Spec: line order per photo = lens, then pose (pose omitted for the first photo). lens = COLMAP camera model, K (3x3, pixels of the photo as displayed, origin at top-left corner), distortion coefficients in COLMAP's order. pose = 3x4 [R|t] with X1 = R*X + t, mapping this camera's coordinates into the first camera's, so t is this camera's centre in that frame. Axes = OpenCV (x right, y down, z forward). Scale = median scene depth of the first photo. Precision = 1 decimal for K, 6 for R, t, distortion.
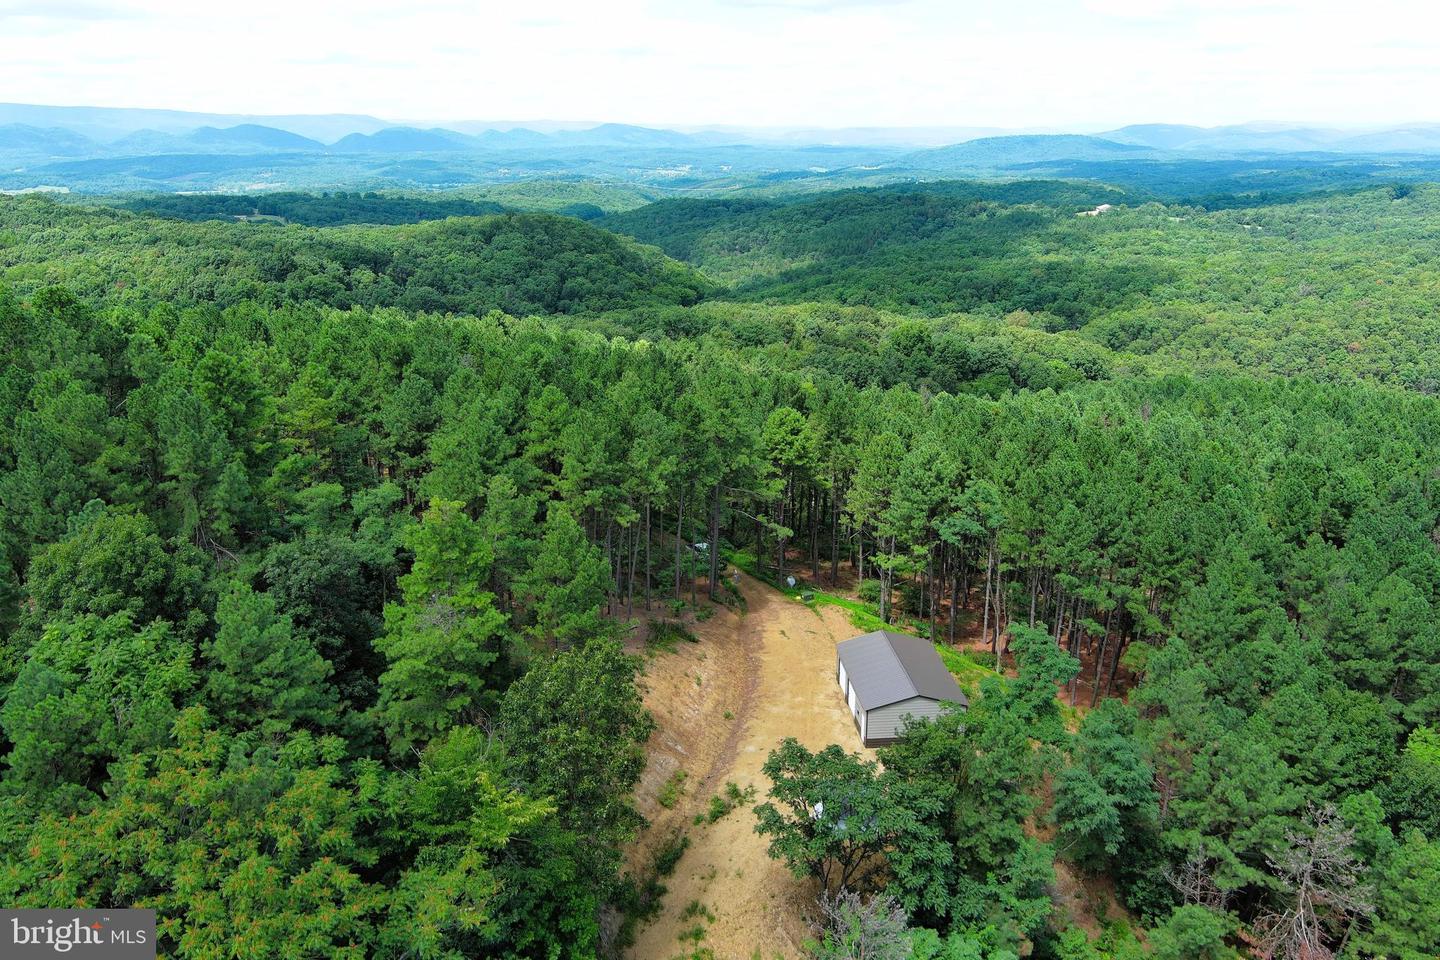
lens RADIAL K [[1112.9, 0, 720.4], [0, 1112.9, 483.8], [0, 0, 1]] dist [0.035732, -0.044732]
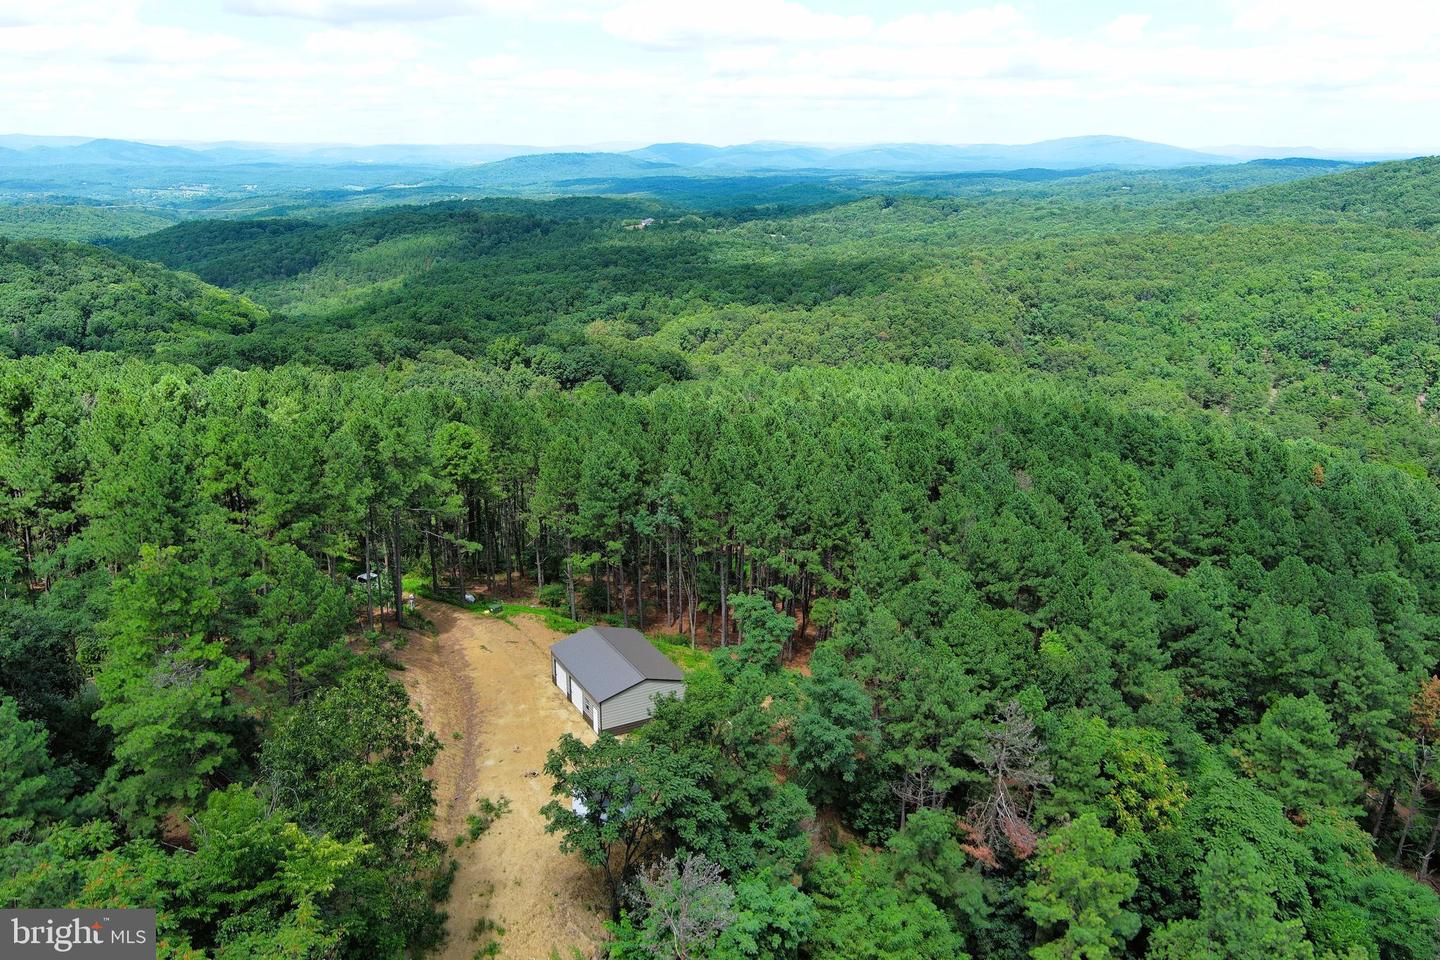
lens RADIAL K [[1112.9, 0, 720.4], [0, 1112.9, 483.8], [0, 0, 1]] dist [0.035732, -0.044732]
pose [[0.923867, -0.109246, 0.366790, -0.125970], [0.114559, 0.993389, 0.007325, 0.007678], [-0.365166, 0.035251, 0.930275, -0.008073]]
